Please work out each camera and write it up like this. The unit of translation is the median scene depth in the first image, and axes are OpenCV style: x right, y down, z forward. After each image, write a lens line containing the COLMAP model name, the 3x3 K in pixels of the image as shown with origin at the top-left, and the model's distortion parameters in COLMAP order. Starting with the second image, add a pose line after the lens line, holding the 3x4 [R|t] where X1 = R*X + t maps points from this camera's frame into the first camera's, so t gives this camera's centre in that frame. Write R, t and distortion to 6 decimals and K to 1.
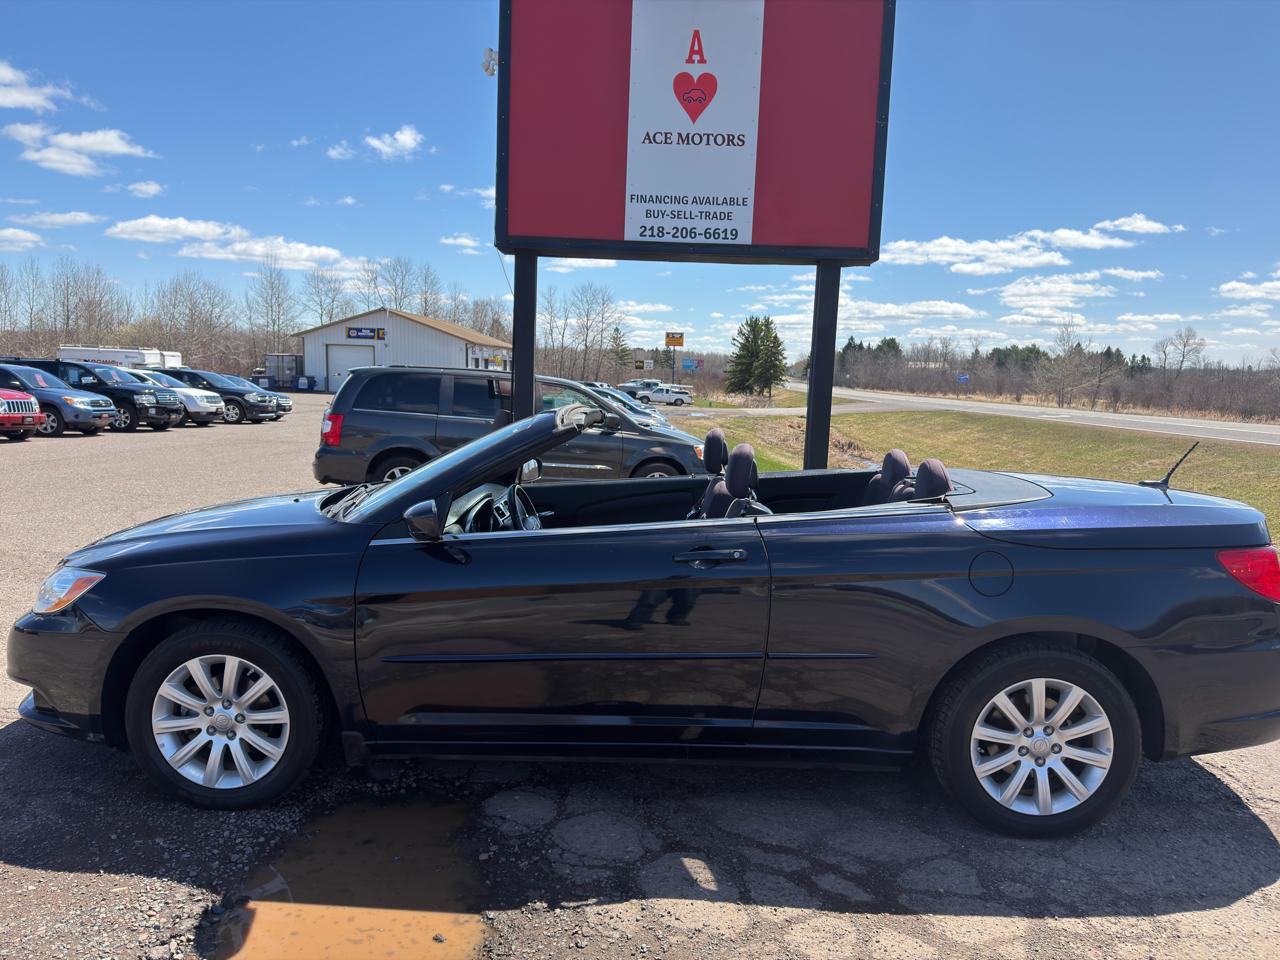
lens RADIAL K [[905.8, 0, 646.6], [0, 905.8, 510.0], [0, 0, 1]] dist [0.009006, -0.016182]
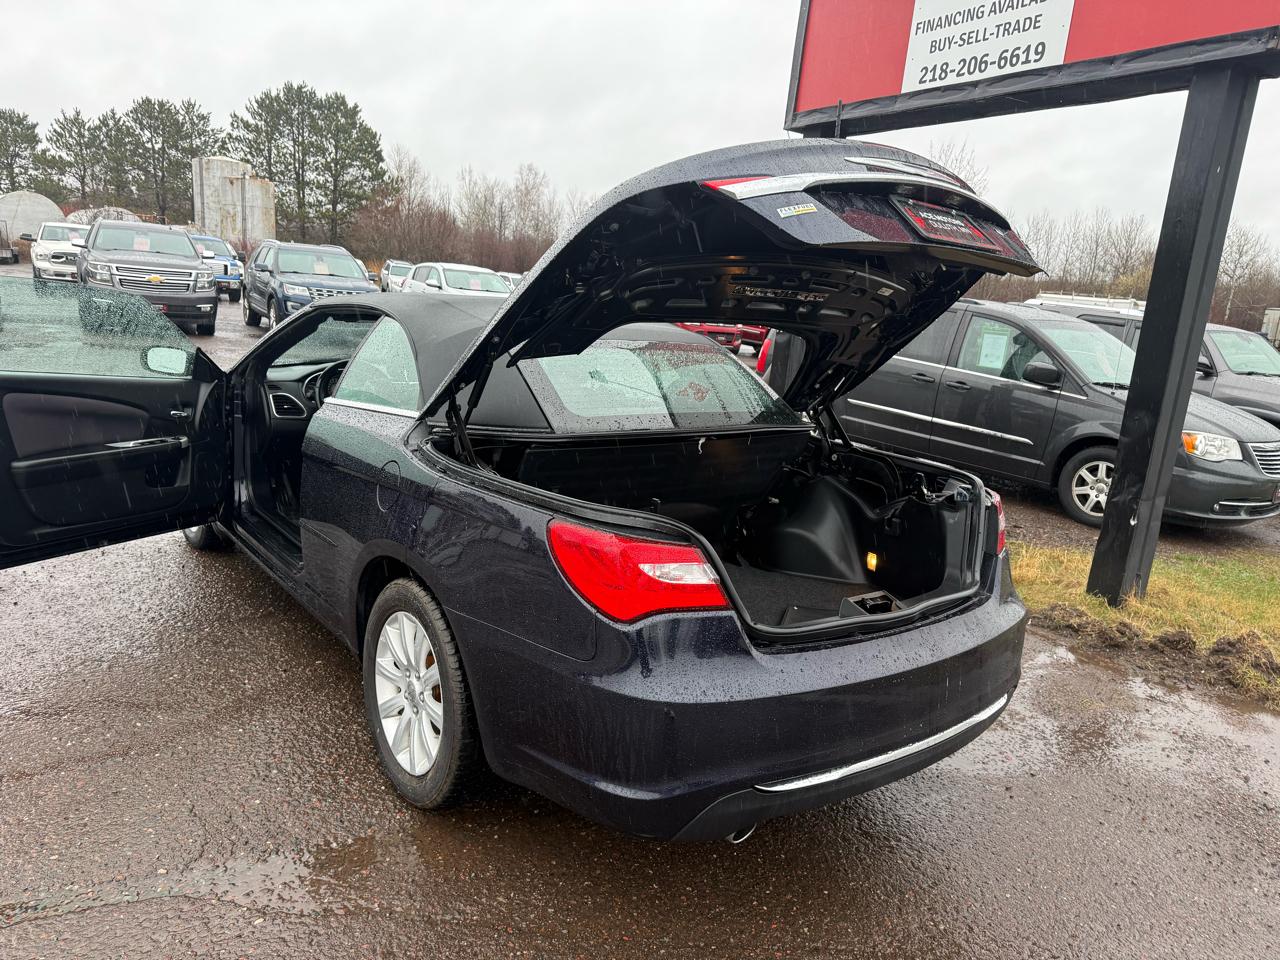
lens RADIAL K [[905.8, 0, 648.2], [0, 905.8, 483.1], [0, 0, 1]] dist [0.009006, -0.016182]
pose [[0.481911, 0.192564, -0.854798, 0.539709], [-0.179718, 0.976534, 0.118668, -0.057123], [0.857591, 0.096435, 0.505210, 0.525149]]
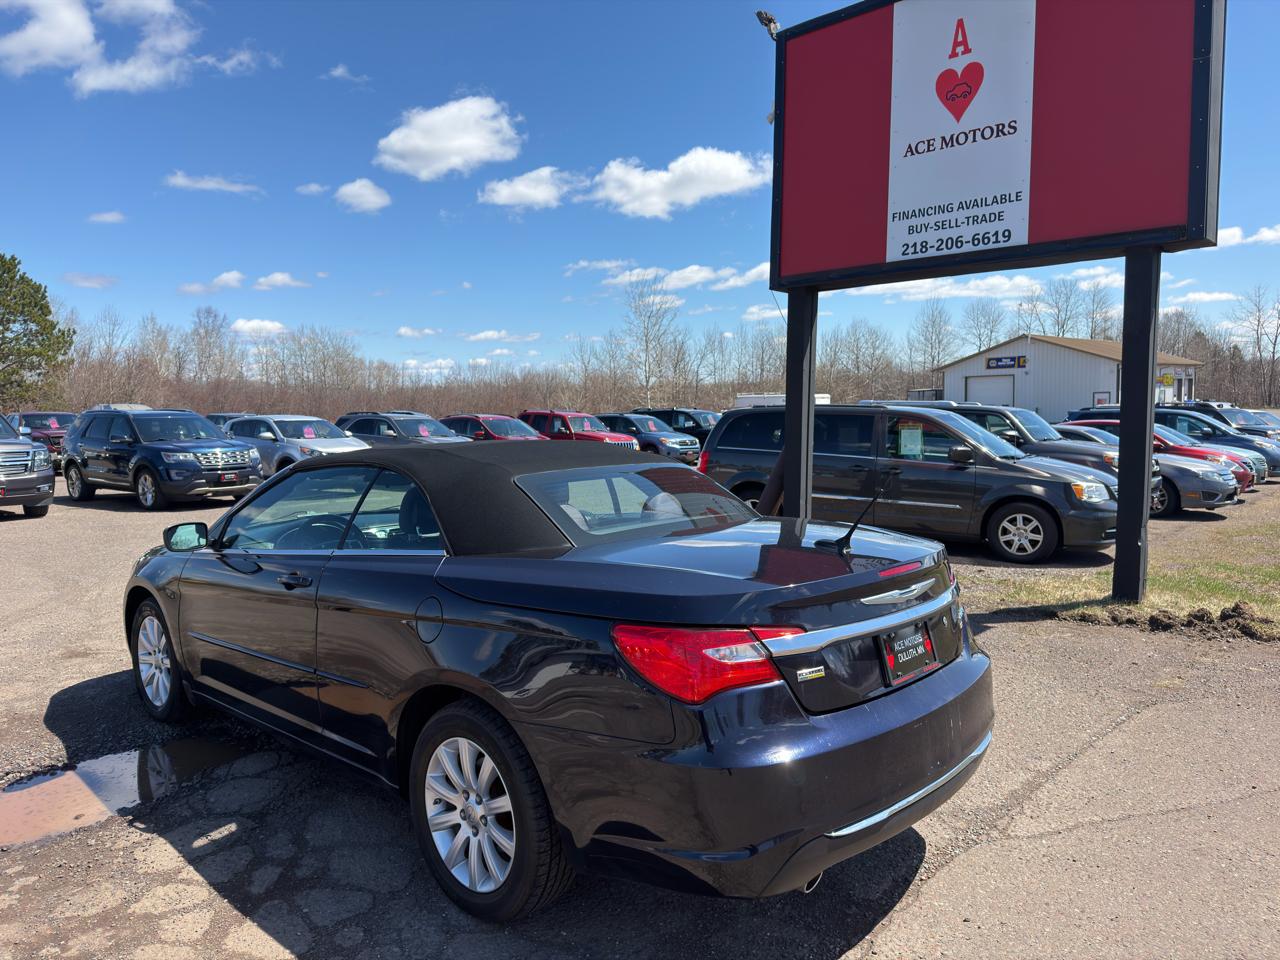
lens RADIAL K [[905.8, 0, 622.6], [0, 905.8, 485.0], [0, 0, 1]] dist [0.009006, -0.016182]
pose [[0.729406, 0.010130, -0.684006, 0.428064], [-0.052634, 0.997757, -0.041352, -0.015448], [0.682053, 0.066164, 0.728303, 0.149476]]
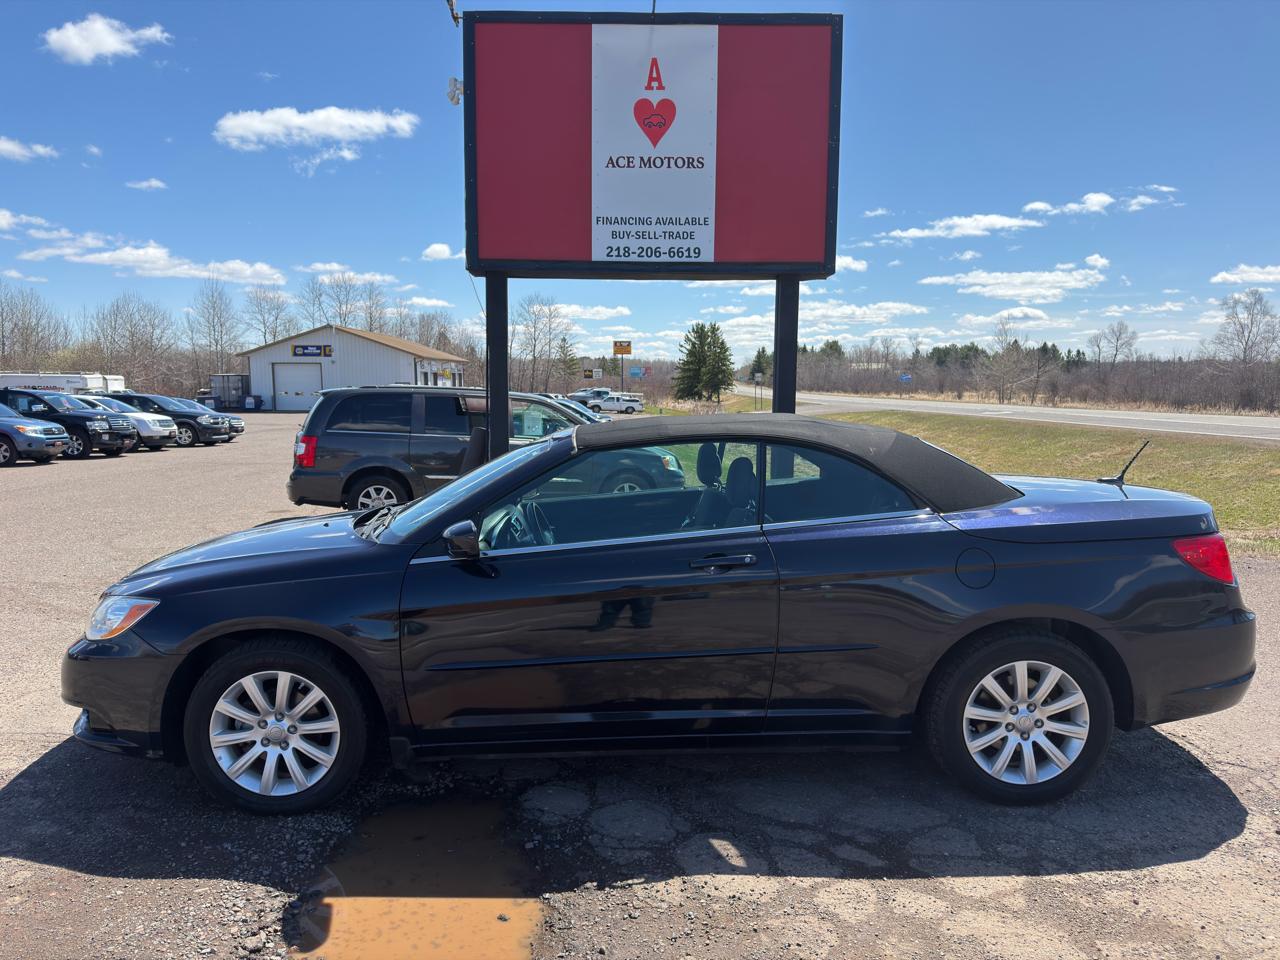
lens RADIAL K [[905.8, 0, 632.5], [0, 905.8, 505.0], [0, 0, 1]] dist [0.009006, -0.016182]
pose [[0.998616, -0.035111, 0.039149, -0.029145], [0.035650, 0.999278, -0.013152, -0.002830], [-0.038658, 0.014529, 0.999147, -0.034761]]
